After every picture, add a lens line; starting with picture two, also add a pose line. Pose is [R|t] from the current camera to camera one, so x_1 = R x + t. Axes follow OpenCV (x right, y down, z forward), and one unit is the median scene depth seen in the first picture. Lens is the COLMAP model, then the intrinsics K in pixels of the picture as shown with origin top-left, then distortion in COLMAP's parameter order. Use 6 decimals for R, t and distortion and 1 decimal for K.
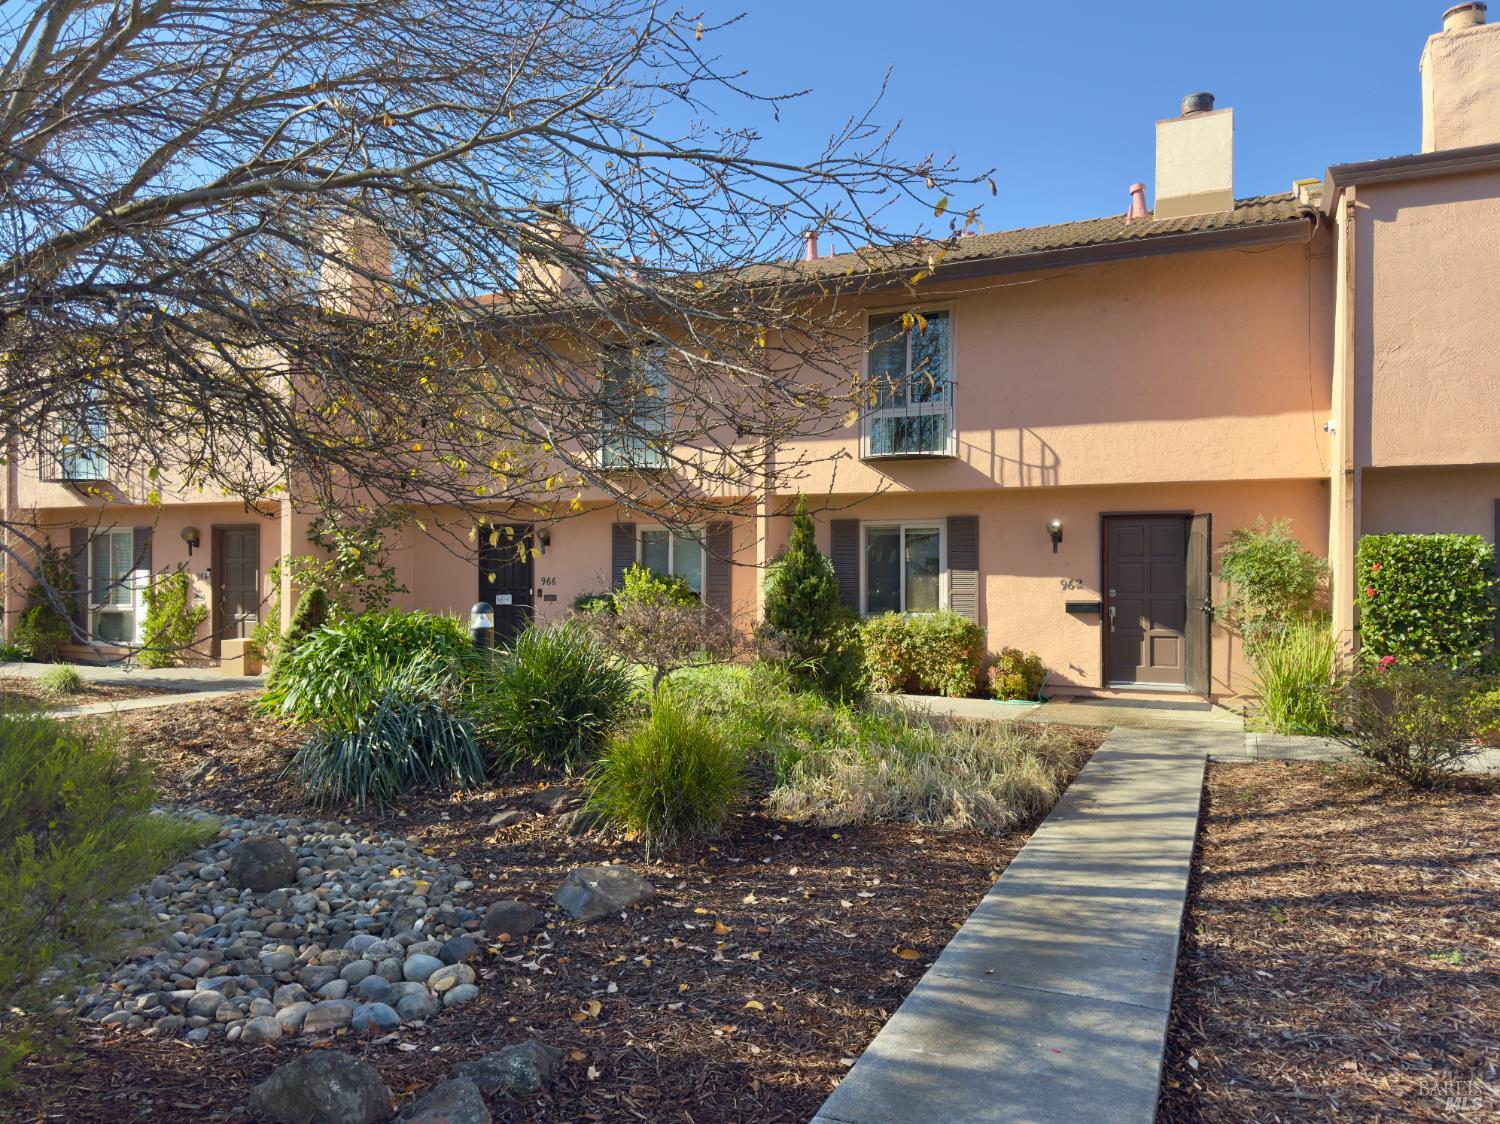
lens RADIAL K [[1010.1, 0, 750.0], [0, 1010.1, 562.0], [0, 0, 1]] dist [0.100175, -0.125727]
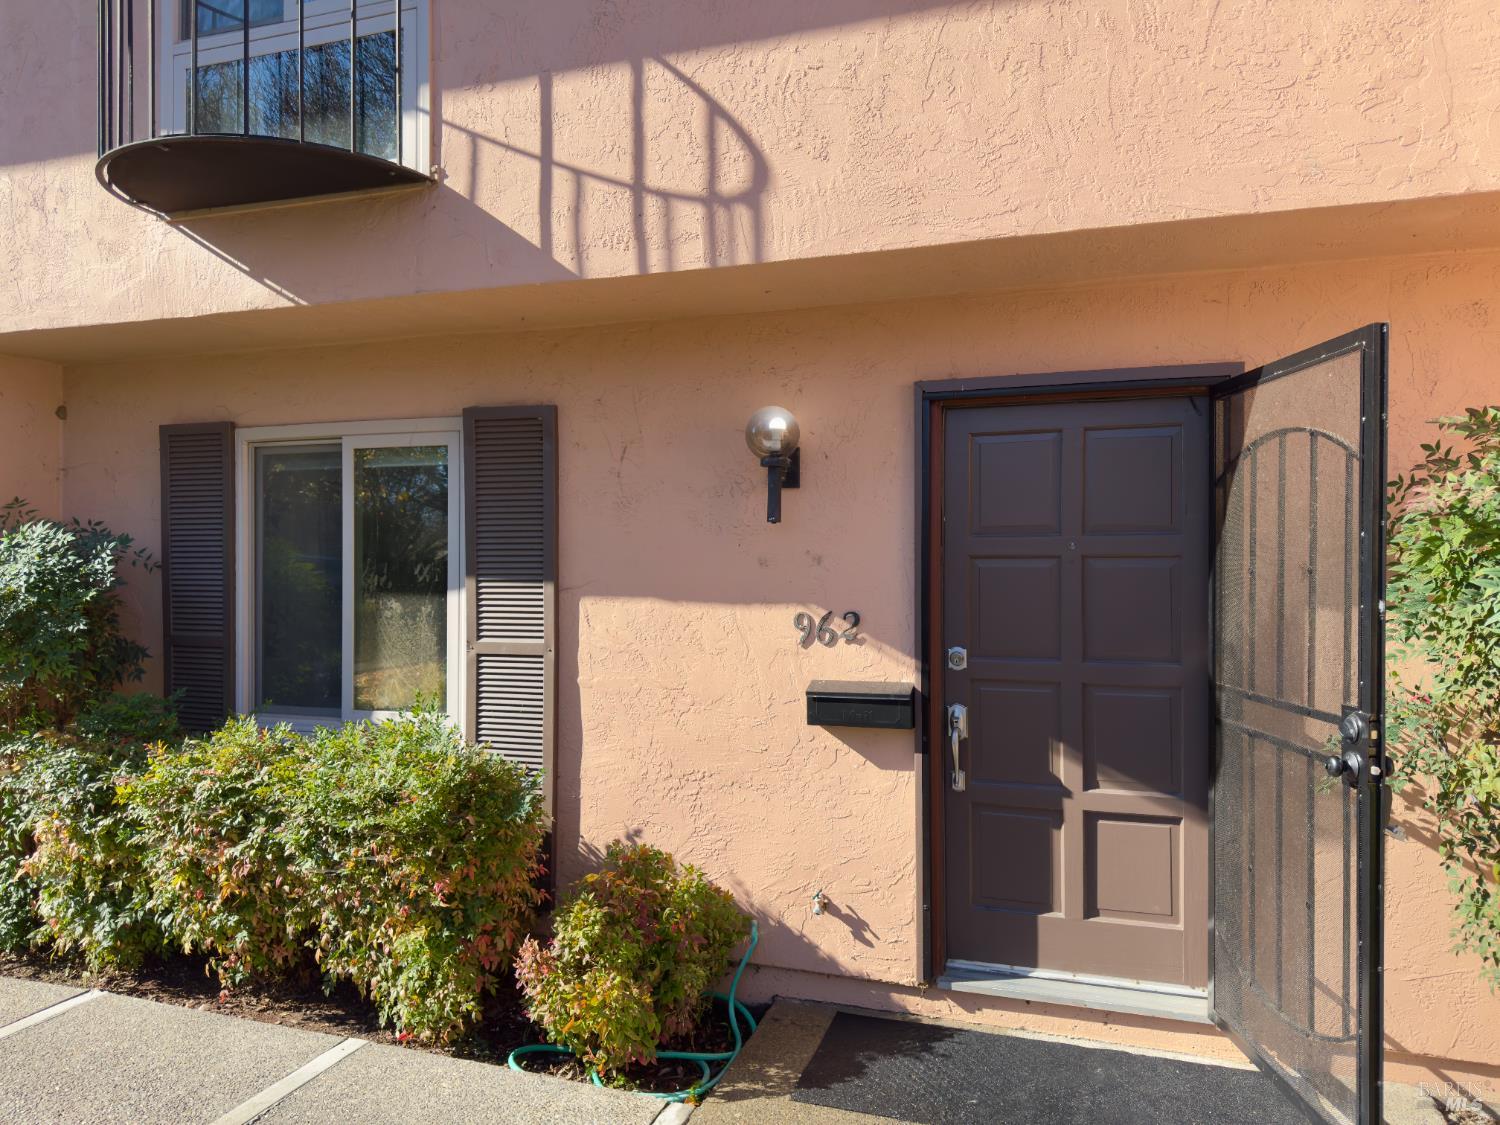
lens RADIAL K [[1010.1, 0, 750.0], [0, 1010.1, 562.5], [0, 0, 1]] dist [0.100175, -0.125727]
pose [[0.993058, 0.000600, 0.117623, 0.259539], [-0.001349, 0.999979, 0.006288, 0.001071], [-0.117617, -0.006403, 0.993038, 0.712448]]
